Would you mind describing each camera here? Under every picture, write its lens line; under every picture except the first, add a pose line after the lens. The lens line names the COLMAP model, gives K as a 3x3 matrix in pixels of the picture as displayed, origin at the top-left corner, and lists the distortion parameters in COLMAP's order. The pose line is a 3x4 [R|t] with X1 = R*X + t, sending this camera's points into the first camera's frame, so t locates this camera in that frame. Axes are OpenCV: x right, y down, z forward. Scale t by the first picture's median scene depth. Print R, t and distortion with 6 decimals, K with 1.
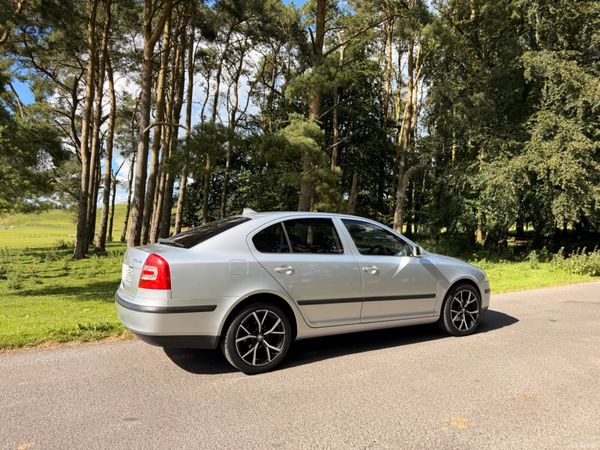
lens RADIAL K [[421.8, 0, 300.0], [0, 421.8, 225.0], [0, 0, 1]] dist [0.088836, -0.127161]
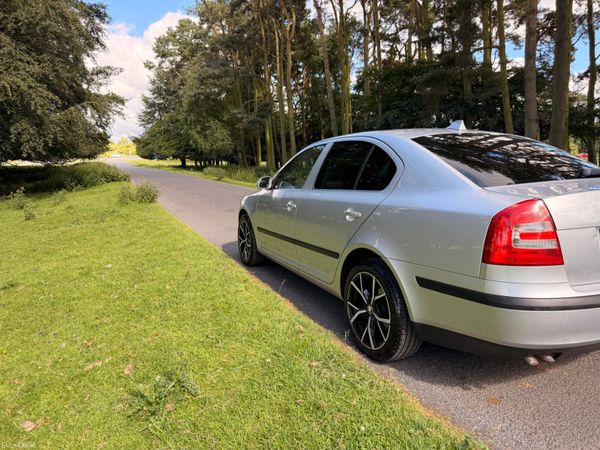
lens RADIAL K [[421.8, 0, 300.0], [0, 421.8, 225.0], [0, 0, 1]] dist [0.088836, -0.127161]
pose [[0.109131, -0.151519, 0.982412, -0.873016], [-0.004094, 0.988237, 0.152872, 0.016063], [-0.994019, -0.020705, 0.107227, 1.187954]]
